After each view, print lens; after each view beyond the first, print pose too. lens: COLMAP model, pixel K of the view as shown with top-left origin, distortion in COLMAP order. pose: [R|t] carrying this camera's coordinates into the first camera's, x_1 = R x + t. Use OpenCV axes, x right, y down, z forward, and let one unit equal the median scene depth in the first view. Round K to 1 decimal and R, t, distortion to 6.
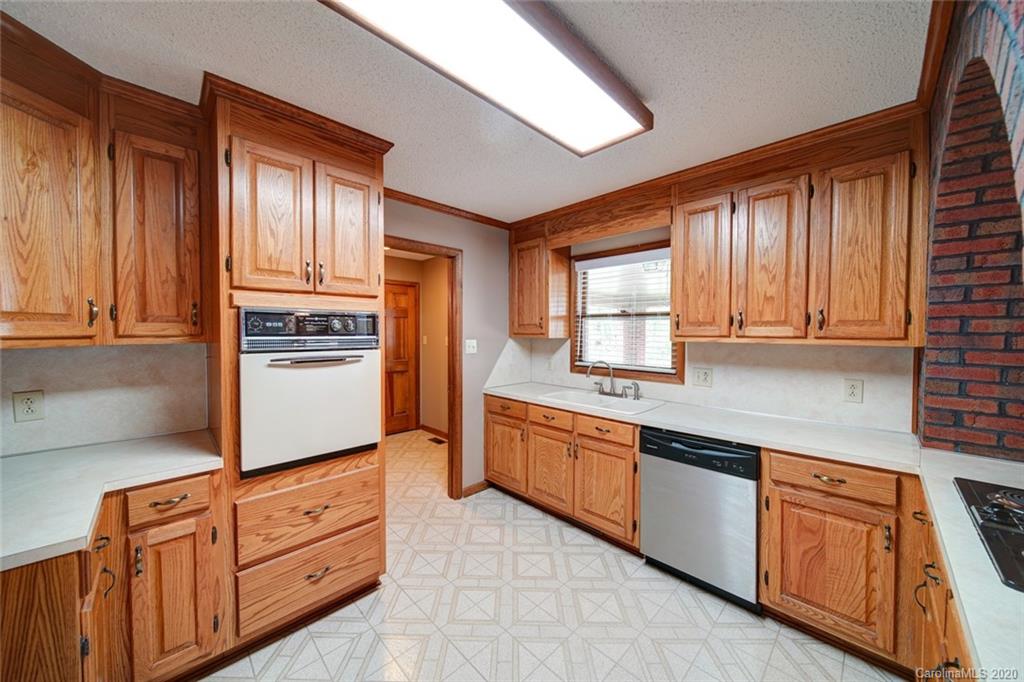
lens RADIAL K [[362.1, 0, 515.8], [0, 362.1, 338.9], [0, 0, 1]] dist [0.001839, -0.001571]
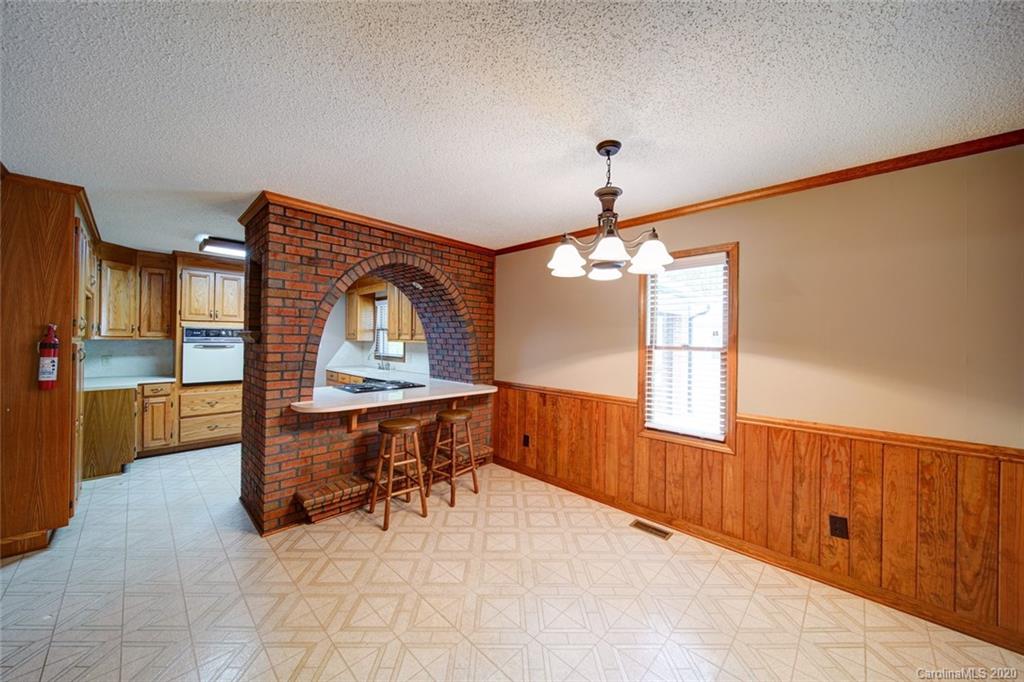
lens RADIAL K [[362.1, 0, 514.2], [0, 362.1, 338.2], [0, 0, 1]] dist [0.001839, -0.001571]
pose [[0.999104, 0.005755, 0.041940, 1.717735], [-0.004485, 0.999531, -0.030308, 0.076820], [-0.042095, 0.030093, 0.998660, -1.957332]]
